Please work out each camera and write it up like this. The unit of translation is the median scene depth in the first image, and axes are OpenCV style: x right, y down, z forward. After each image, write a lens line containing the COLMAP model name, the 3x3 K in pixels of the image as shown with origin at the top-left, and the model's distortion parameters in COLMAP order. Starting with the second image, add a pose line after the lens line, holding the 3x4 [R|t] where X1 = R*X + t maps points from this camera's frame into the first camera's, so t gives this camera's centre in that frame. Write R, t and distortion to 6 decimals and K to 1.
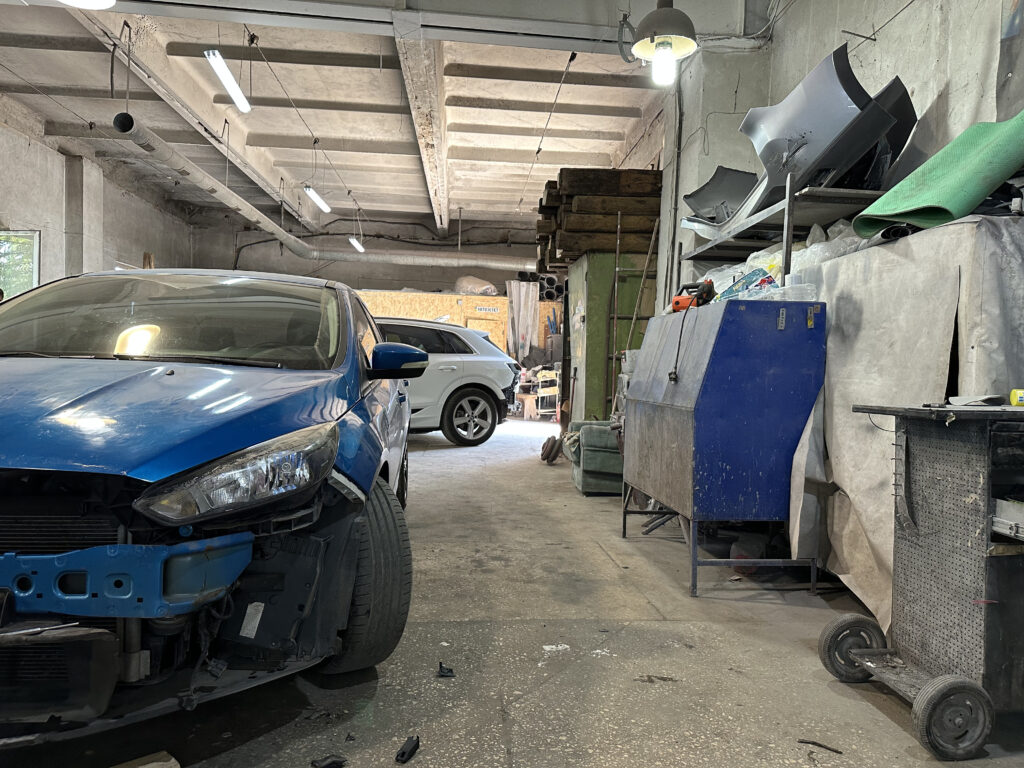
lens RADIAL K [[729.4, 0, 512.0], [0, 729.4, 384.0], [0, 0, 1]] dist [0.081509, -0.080026]
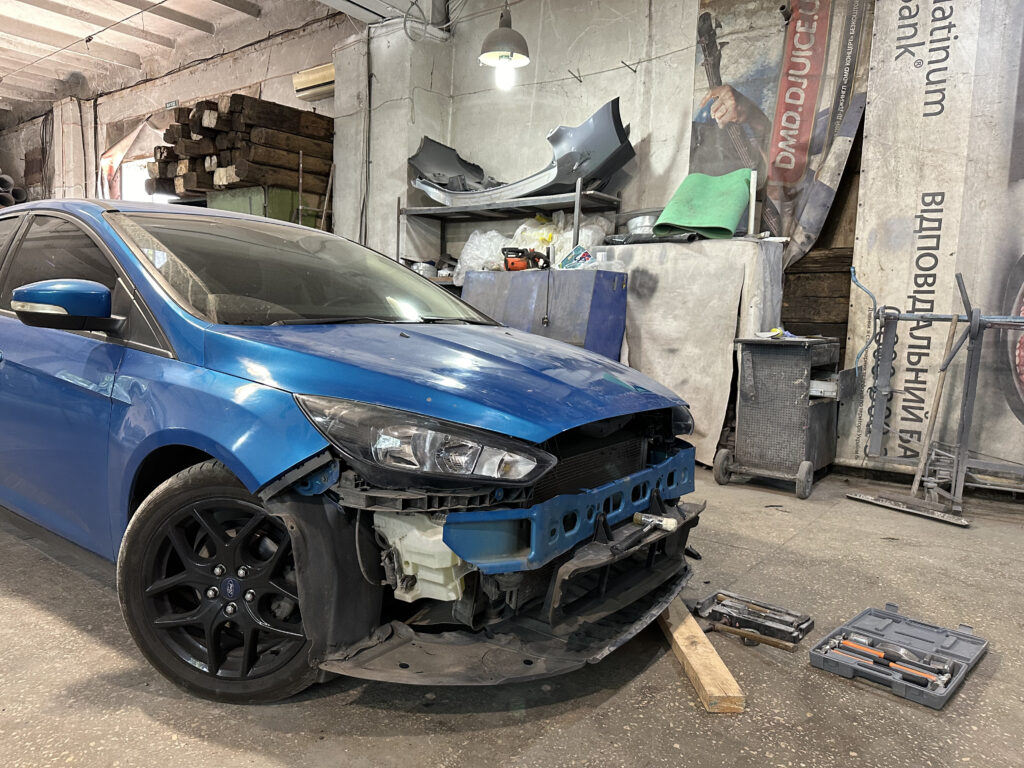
lens RADIAL K [[736.1, 0, 512.0], [0, 736.1, 384.0], [0, 0, 1]] dist [0.085303, -0.060821]
pose [[0.706153, -0.069110, 0.704679, -0.411481], [-0.004406, 0.994777, 0.101977, -0.015340], [-0.708046, -0.075116, 0.702160, 0.020033]]
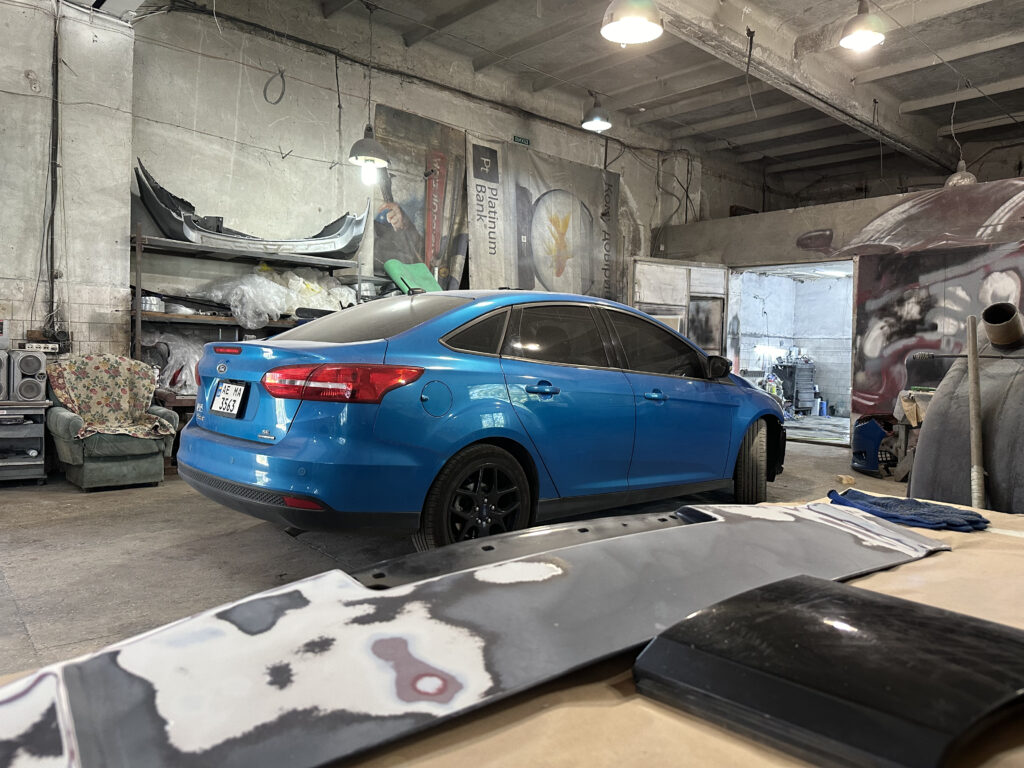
lens RADIAL K [[729.4, 0, 512.0], [0, 729.4, 384.0], [0, 0, 1]] dist [0.081509, -0.080026]
pose [[-0.563126, -0.063995, 0.823889, -0.738789], [-0.018861, 0.997733, 0.064606, -0.039885], [-0.826156, 0.020842, -0.563057, 0.897629]]
